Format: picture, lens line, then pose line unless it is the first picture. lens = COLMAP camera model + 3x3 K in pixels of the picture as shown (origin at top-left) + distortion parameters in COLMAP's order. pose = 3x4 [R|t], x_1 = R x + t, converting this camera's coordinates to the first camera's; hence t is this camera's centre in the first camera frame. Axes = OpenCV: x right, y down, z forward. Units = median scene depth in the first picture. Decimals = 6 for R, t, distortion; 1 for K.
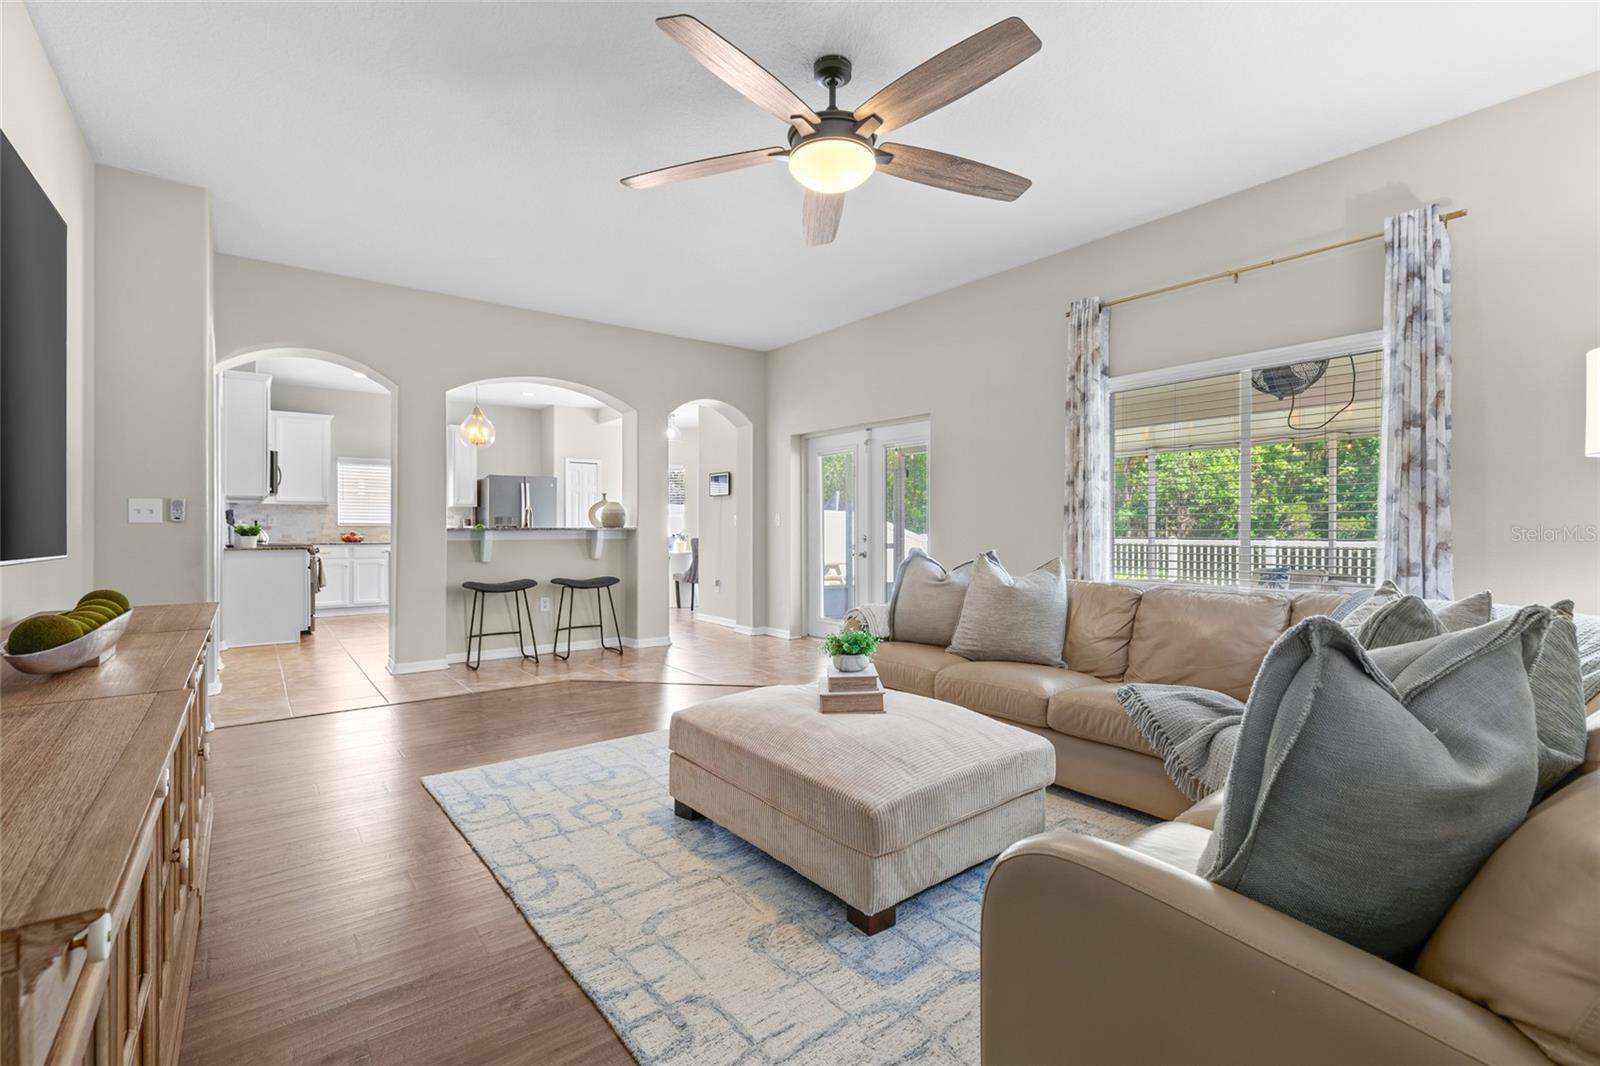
lens RADIAL K [[717.4, 0, 780.3], [0, 717.4, 524.3], [0, 0, 1]] dist [0.002424, 0.000226]
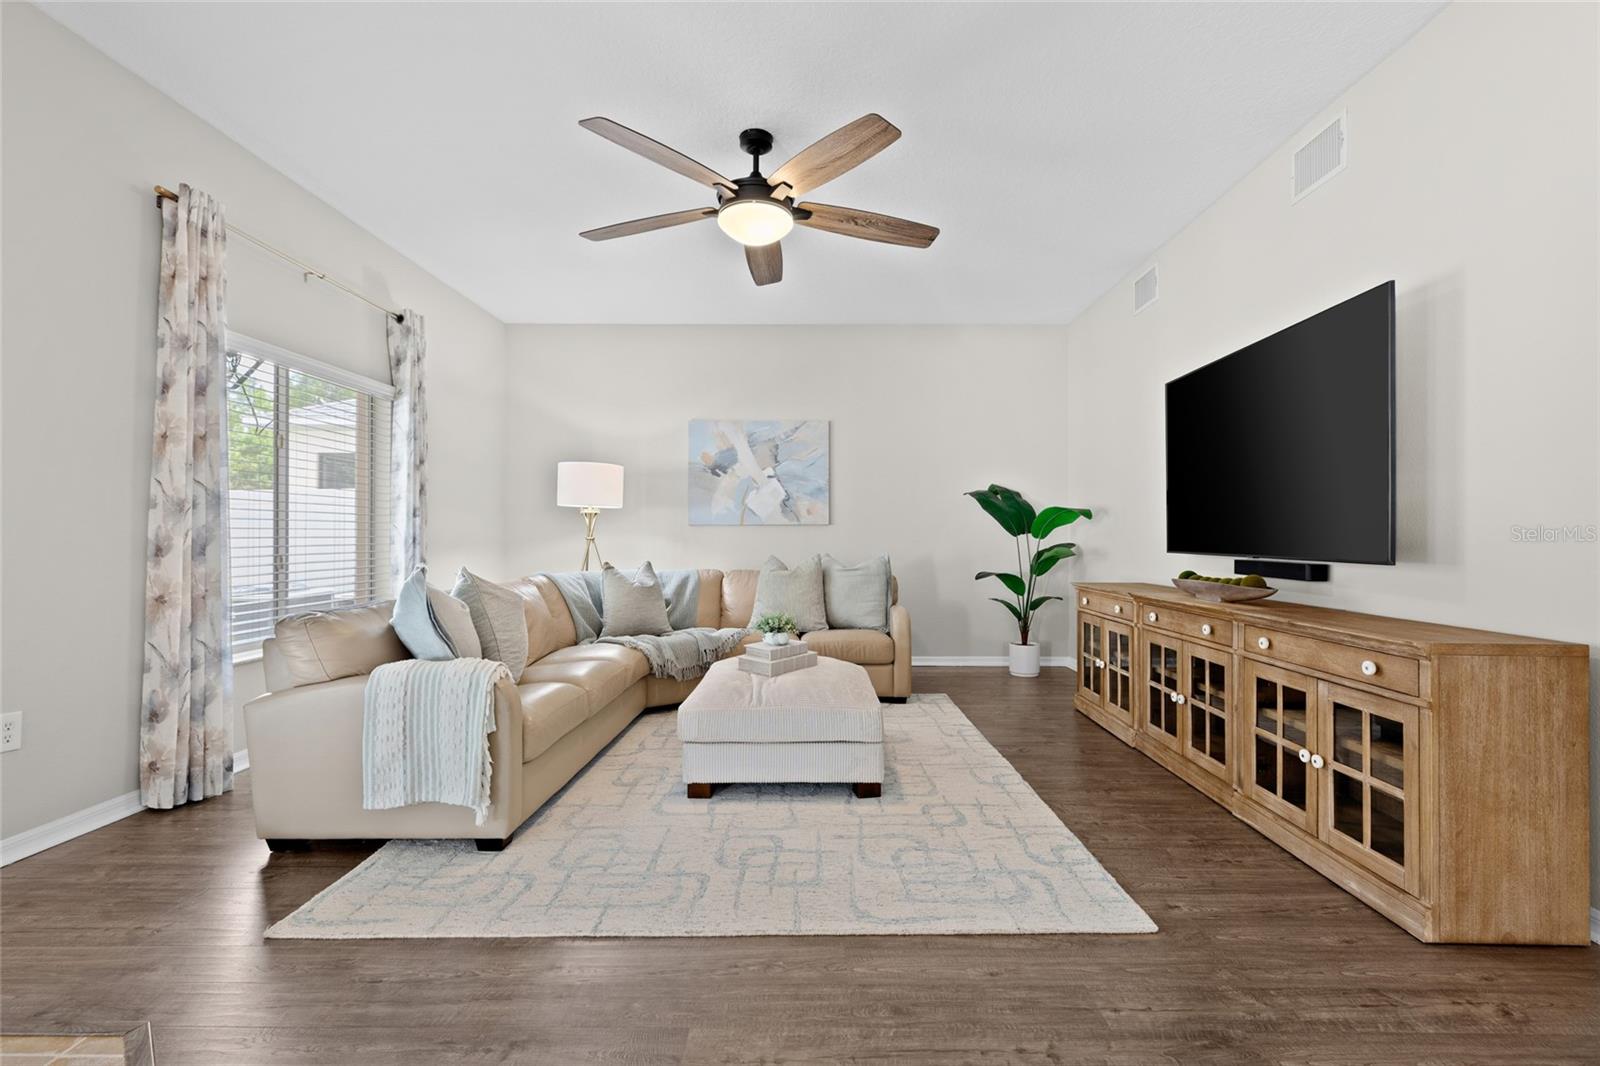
lens RADIAL K [[717.4, 0, 811.8], [0, 717.4, 526.9], [0, 0, 1]] dist [0.002424, 0.000226]
pose [[-0.797967, 0.001878, 0.602698, -0.637305], [-0.010053, 0.999815, -0.016425, 0.005005], [-0.602617, -0.019166, -0.797800, 1.700853]]
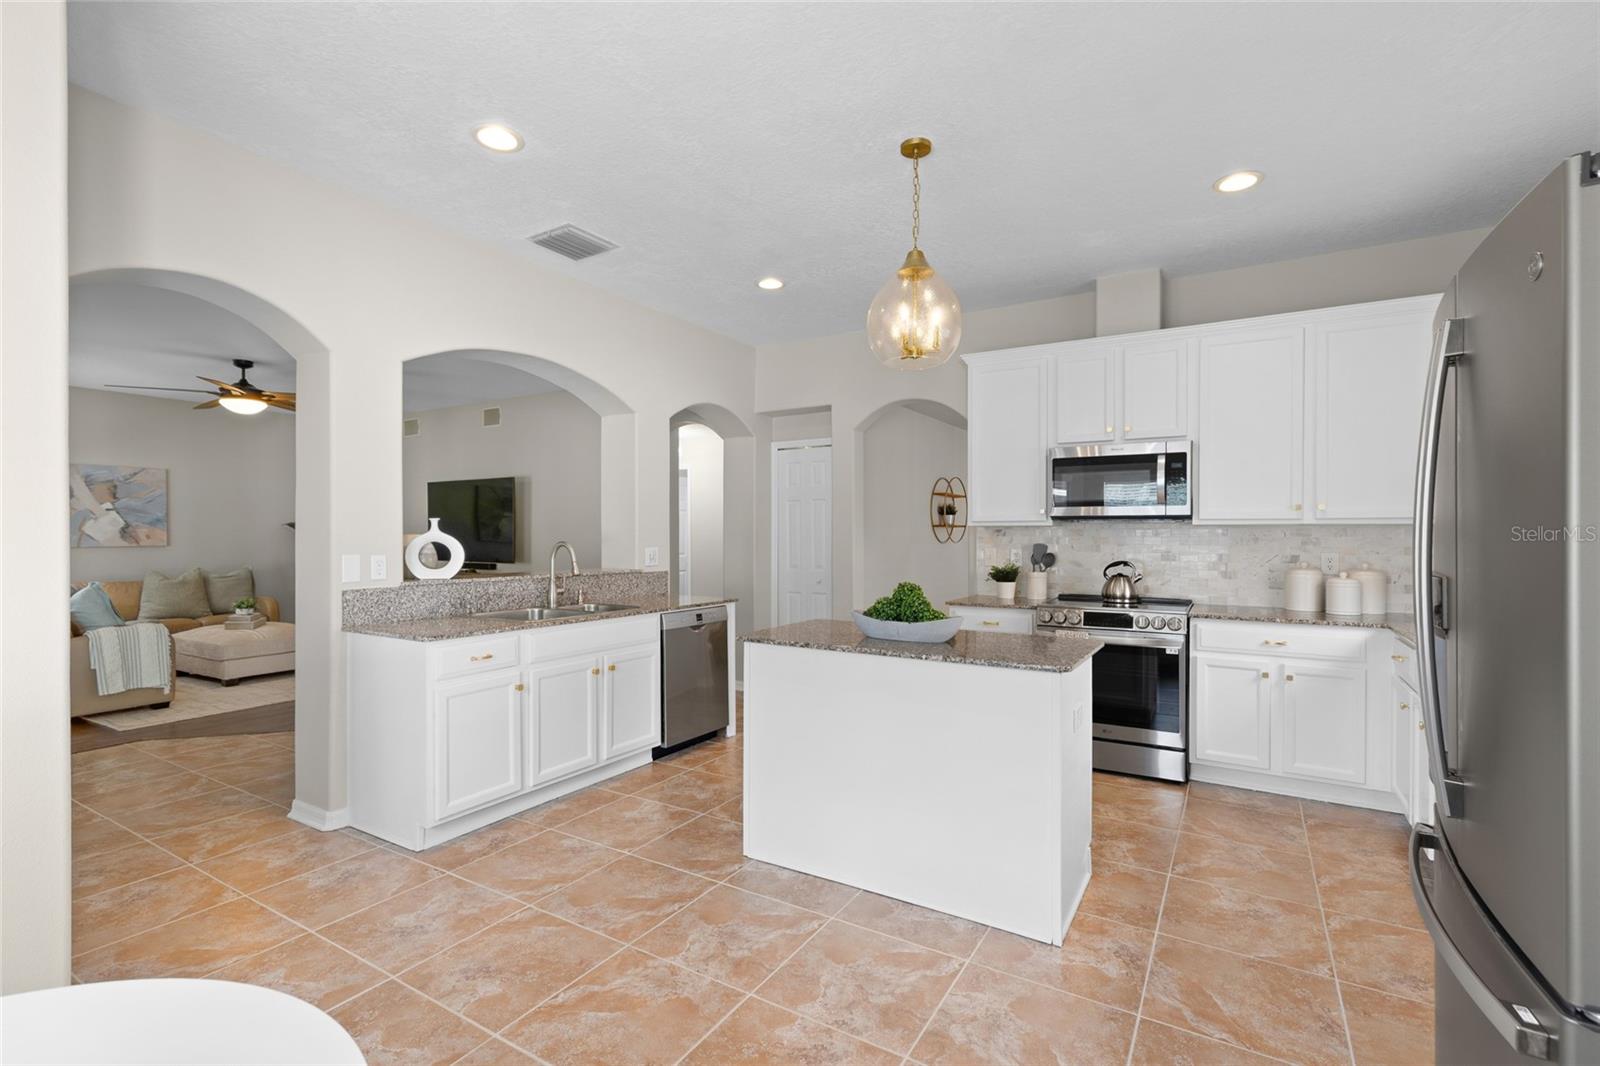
lens RADIAL K [[717.4, 0, 807.7], [0, 717.4, 539.5], [0, 0, 1]] dist [0.002424, 0.000226]
pose [[-0.921052, -0.000778, -0.389440, -0.640256], [-0.000264, 0.999999, -0.001372, -0.055588], [0.389441, -0.001161, -0.921051, 3.487135]]
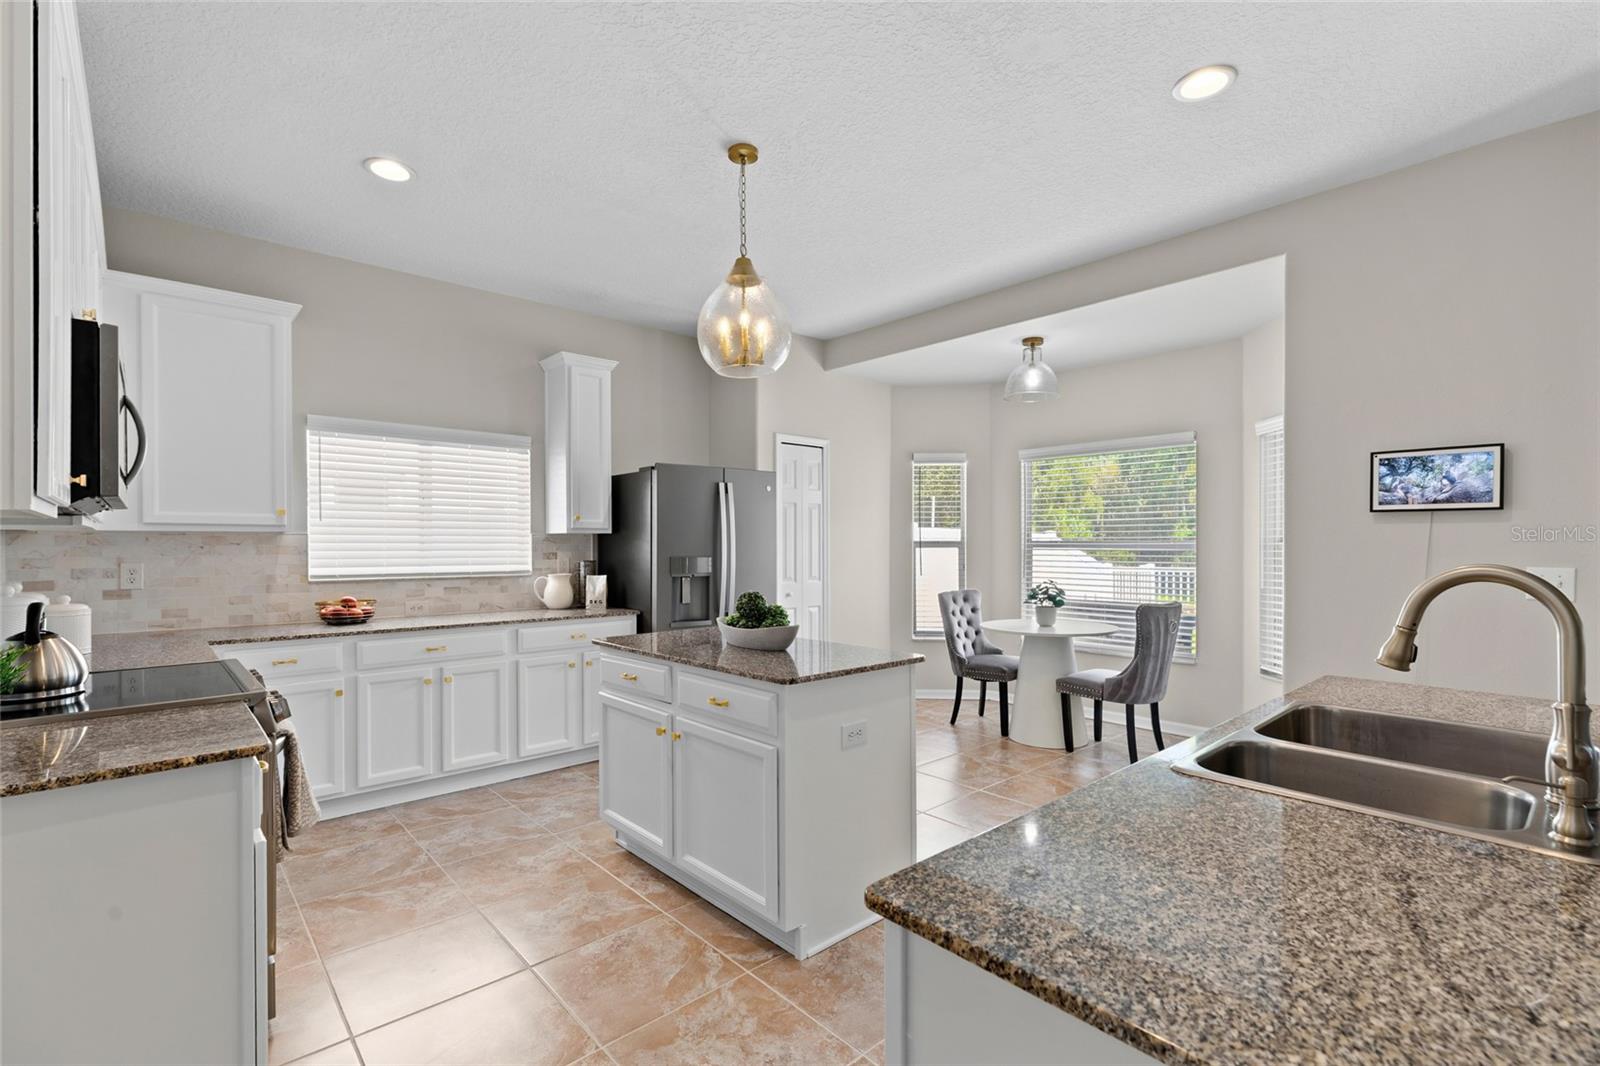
lens RADIAL K [[717.4, 0, 781.4], [0, 717.4, 541.0], [0, 0, 1]] dist [0.002424, 0.000226]
pose [[0.996756, -0.002568, 0.080446, -1.164727], [0.002221, 0.999988, 0.004399, -0.070915], [-0.080457, -0.004206, 0.996749, 1.745117]]
